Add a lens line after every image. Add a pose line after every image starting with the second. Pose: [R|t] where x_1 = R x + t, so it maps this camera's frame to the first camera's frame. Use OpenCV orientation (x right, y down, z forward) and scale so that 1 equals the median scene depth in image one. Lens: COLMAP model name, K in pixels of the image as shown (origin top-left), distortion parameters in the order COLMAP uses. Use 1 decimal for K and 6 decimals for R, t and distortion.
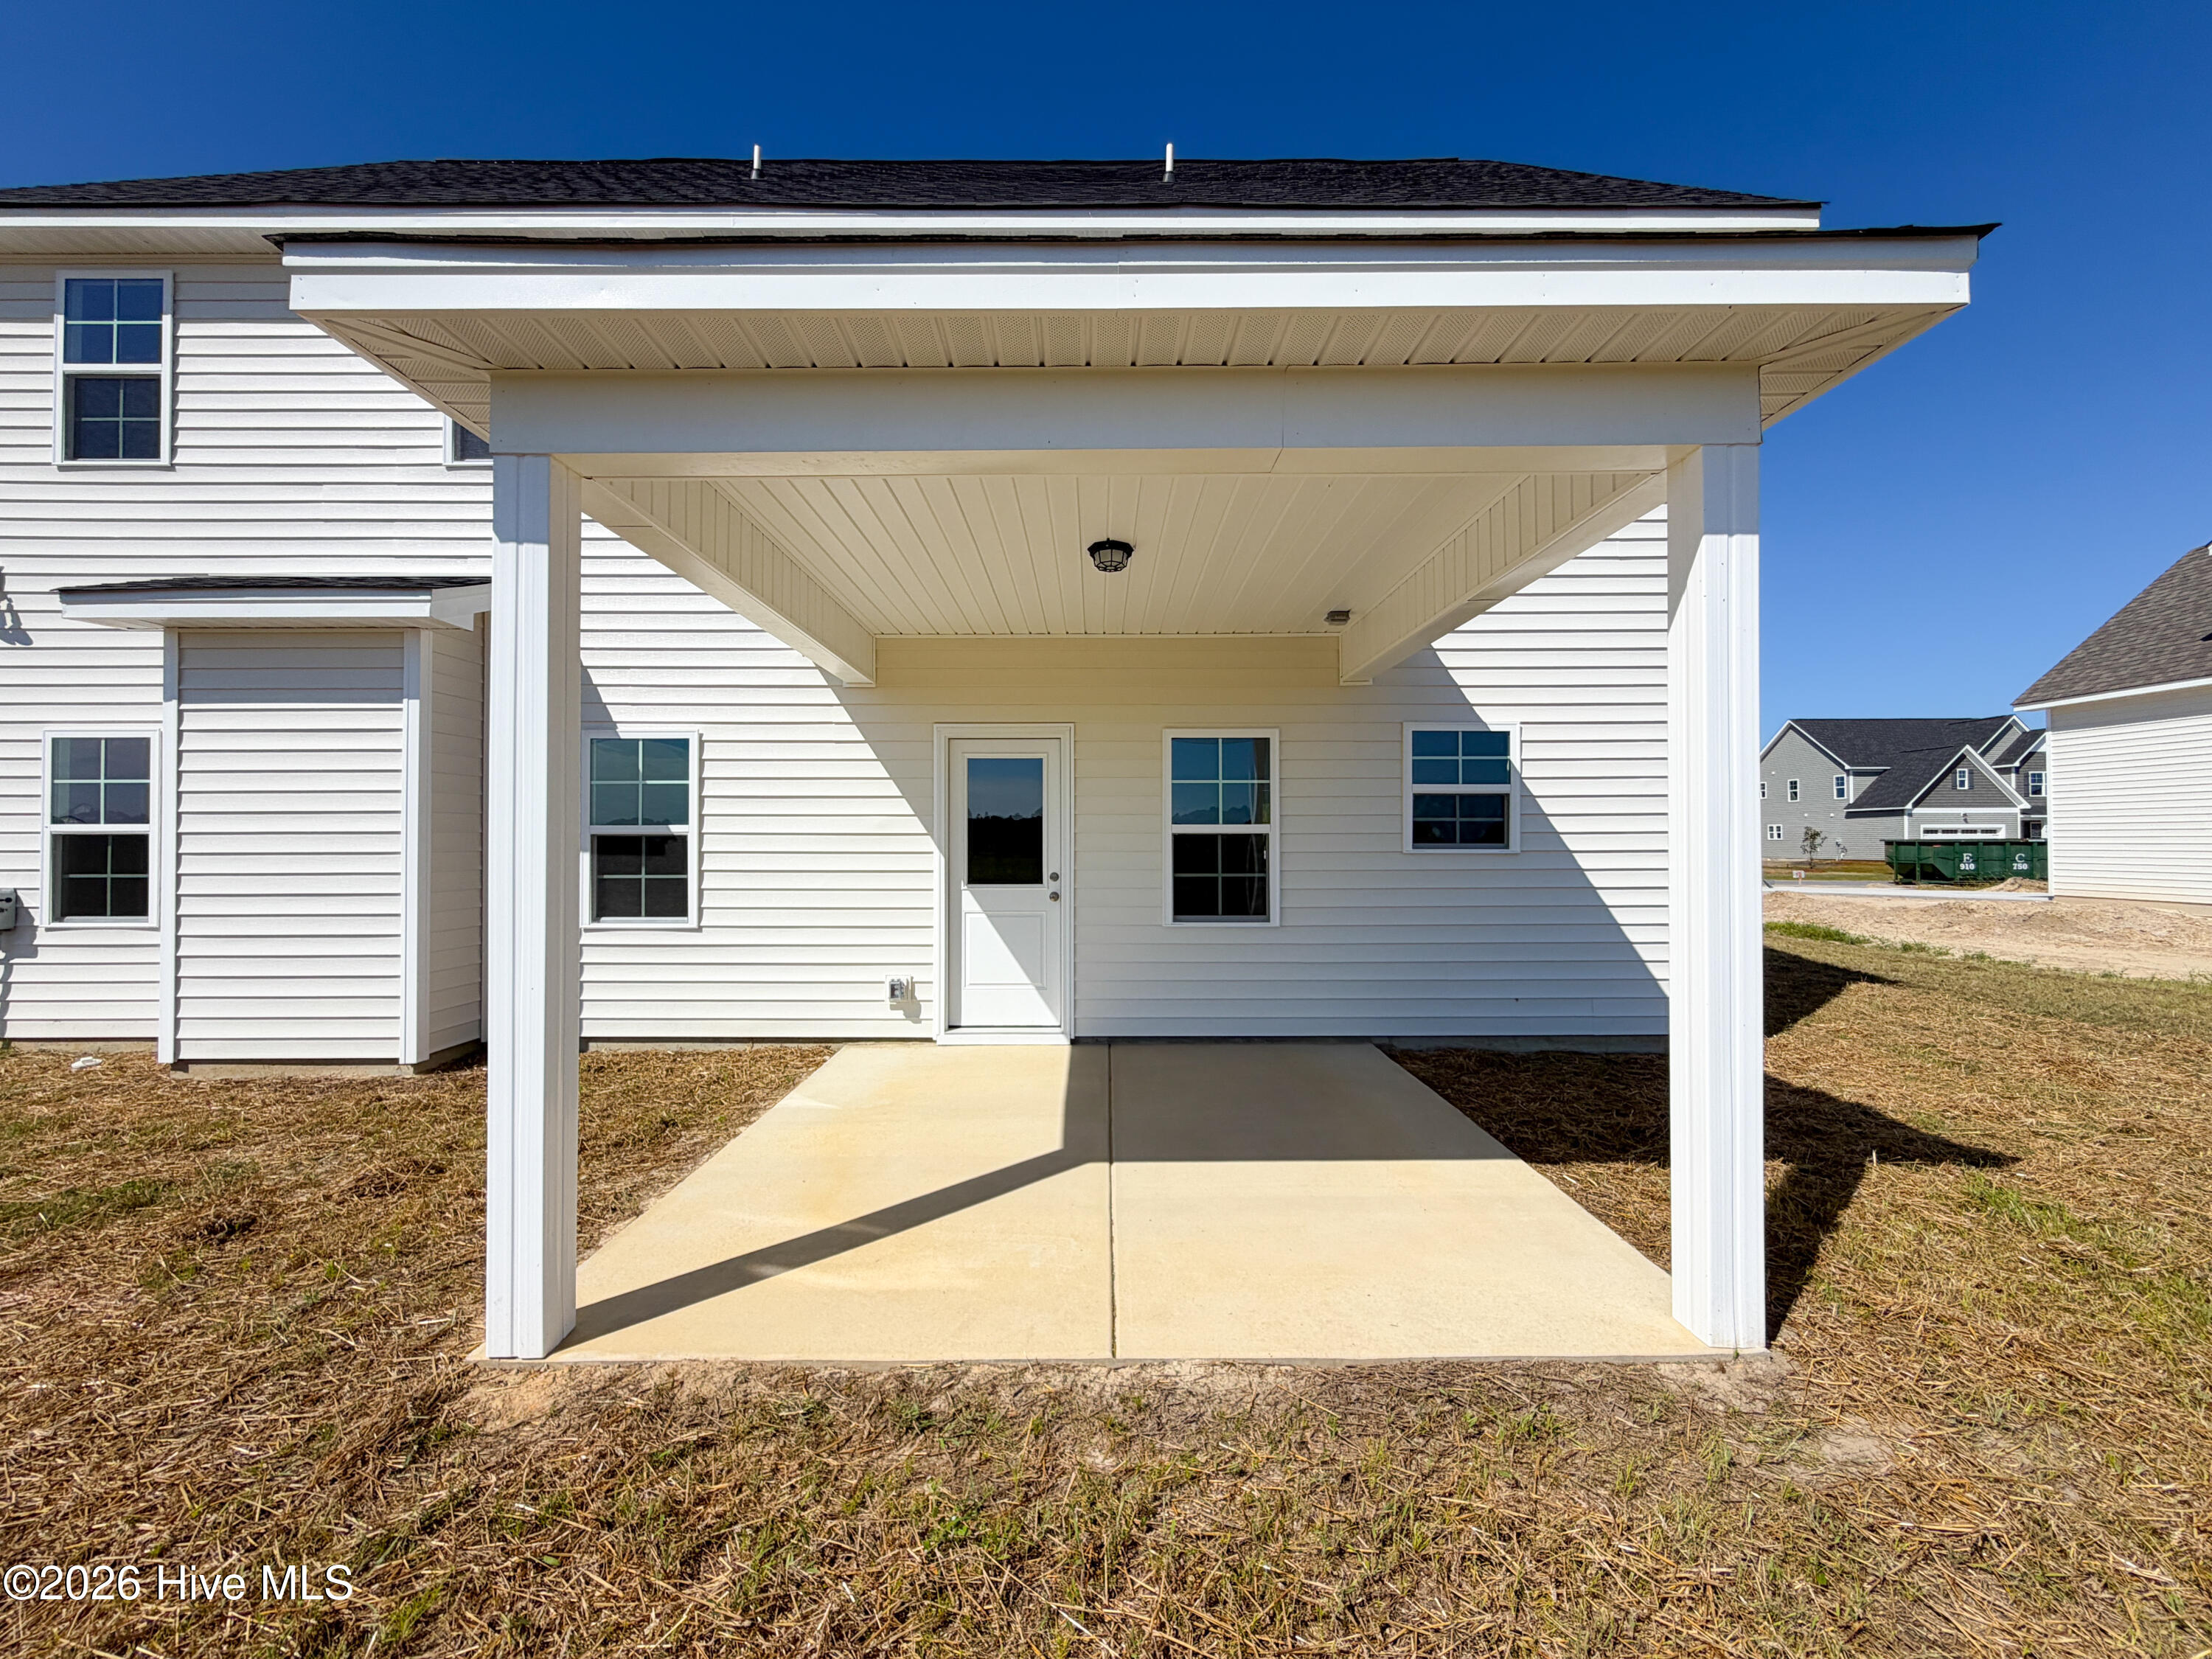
lens RADIAL K [[903.8, 0, 1088.1], [0, 903.8, 829.5], [0, 0, 1]] dist [-0.000169, -0.000136]
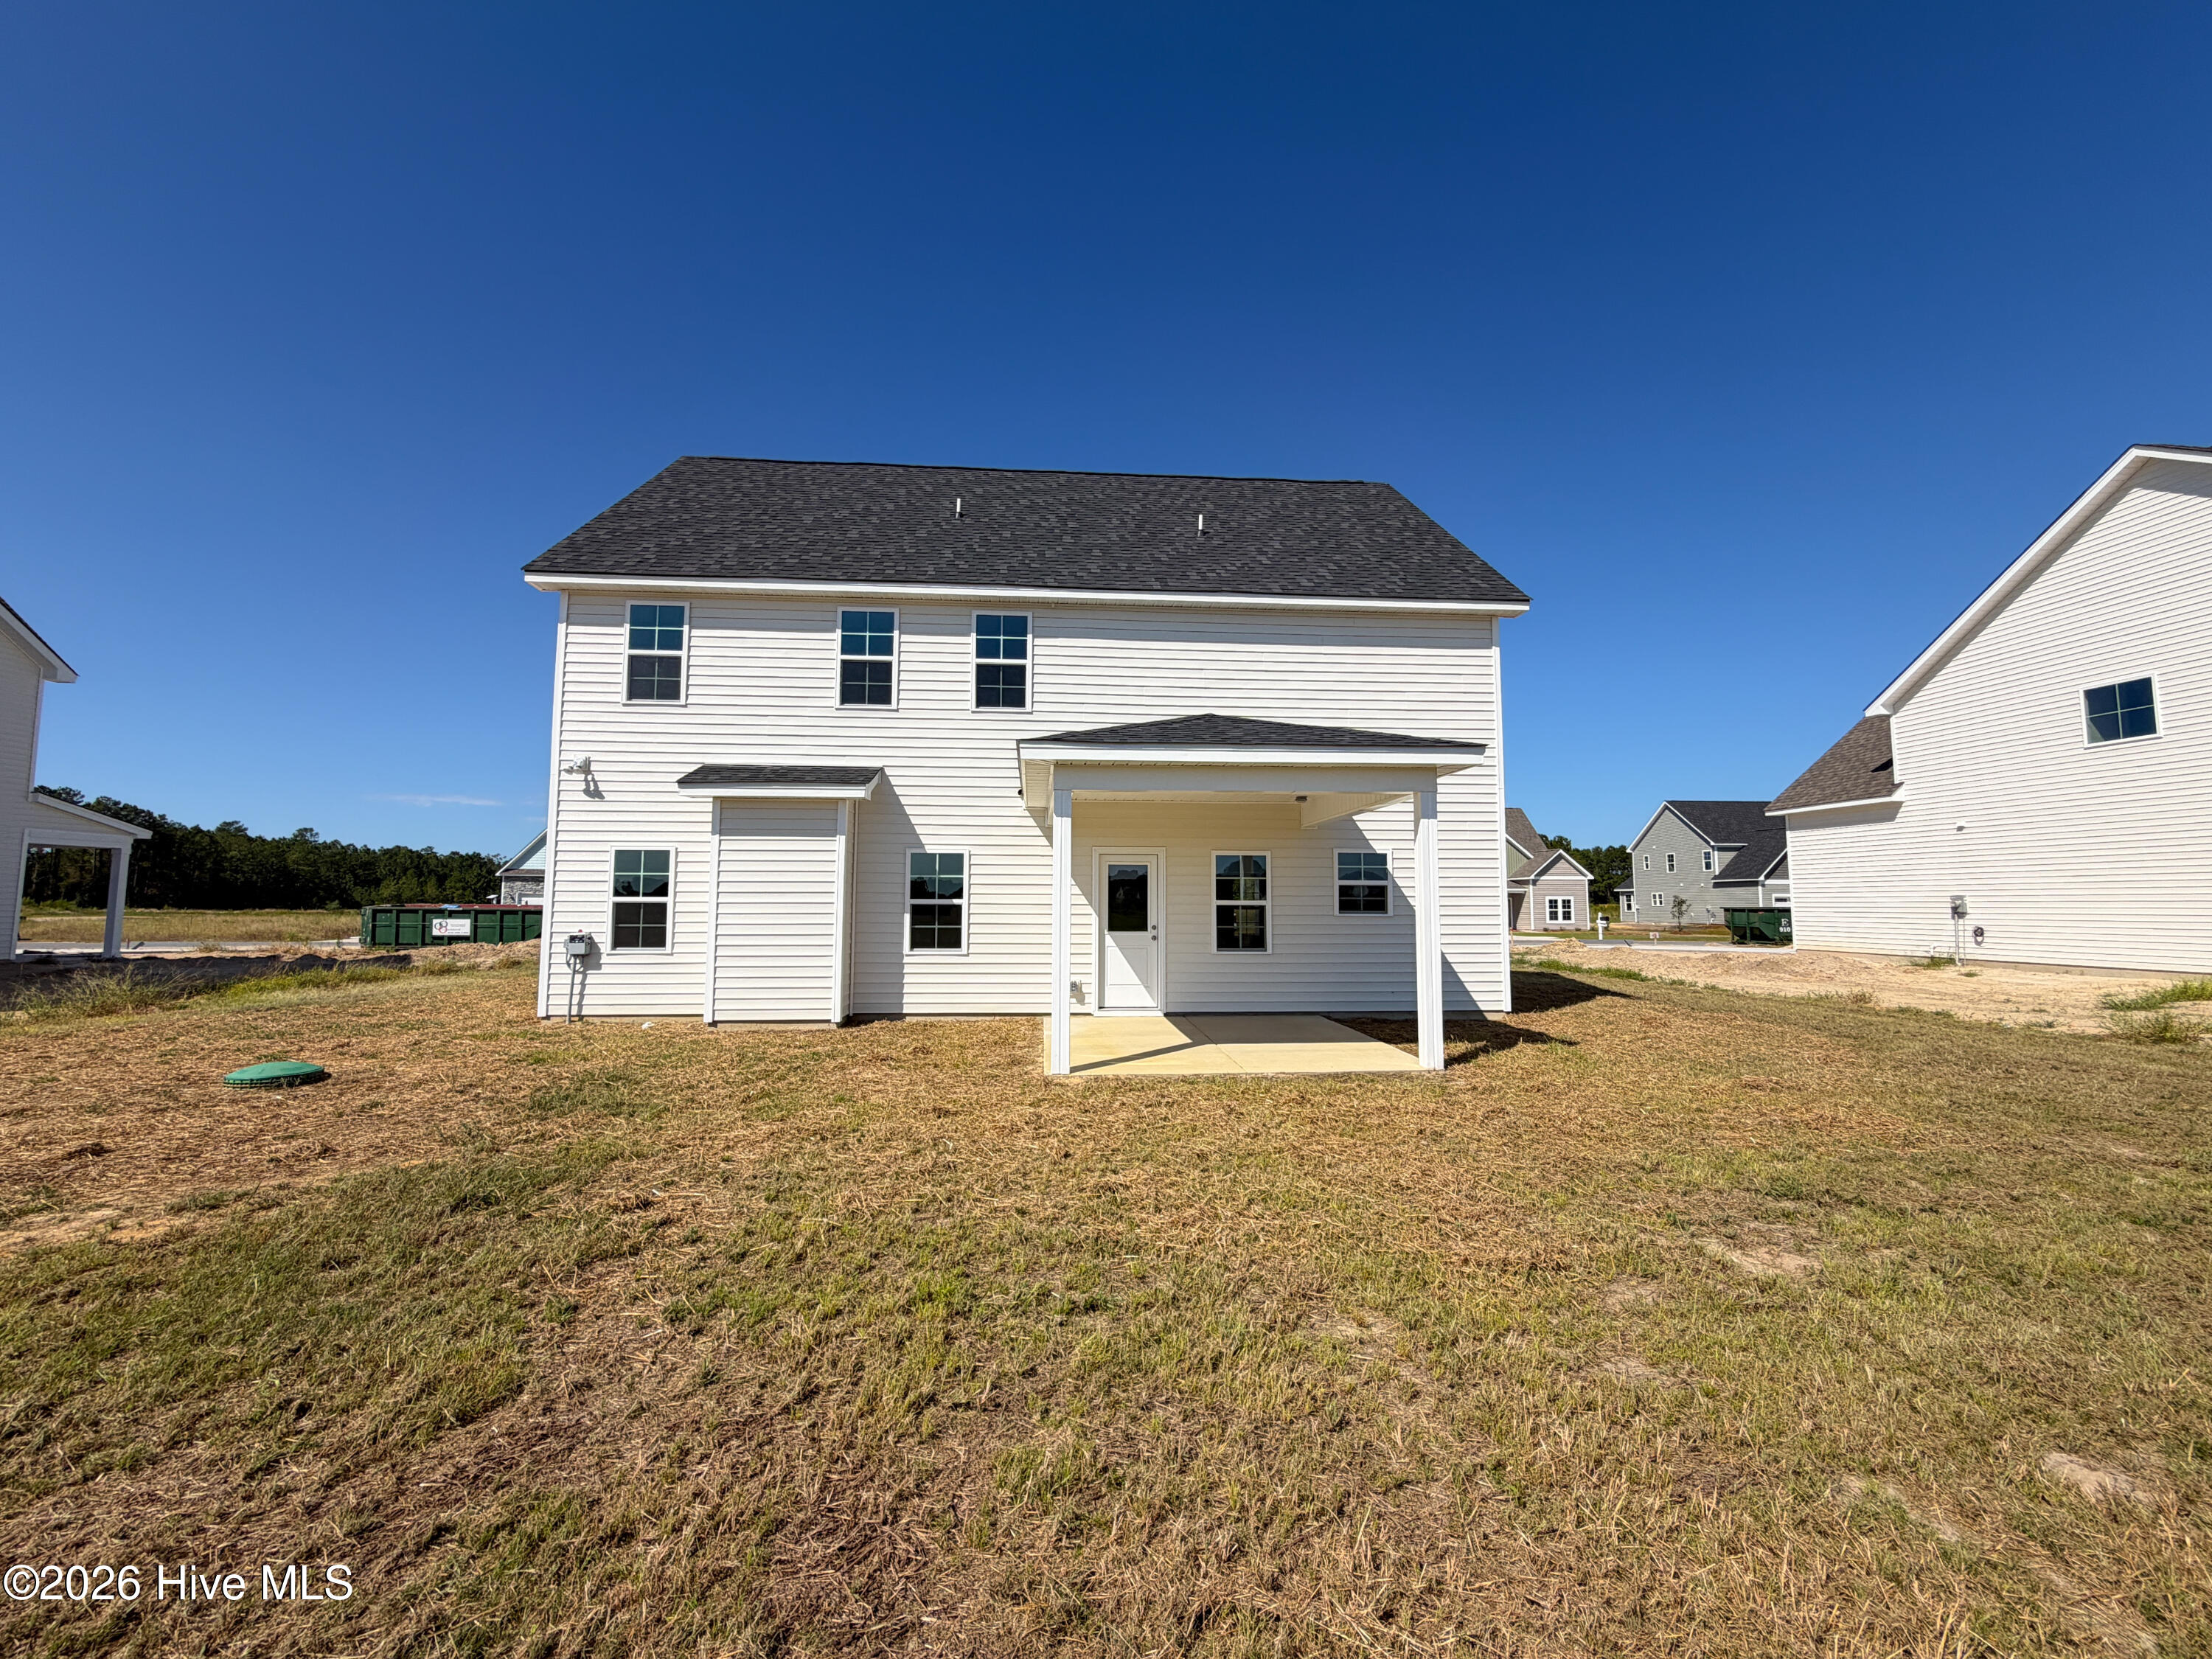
lens RADIAL K [[903.8, 0, 1088.1], [0, 903.8, 829.5], [0, 0, 1]] dist [-0.000169, -0.000136]
pose [[0.997668, 0.010988, 0.067358, -0.308597], [-0.006335, 0.997604, -0.068895, -0.021735], [-0.067954, 0.068307, 0.995347, -0.900701]]
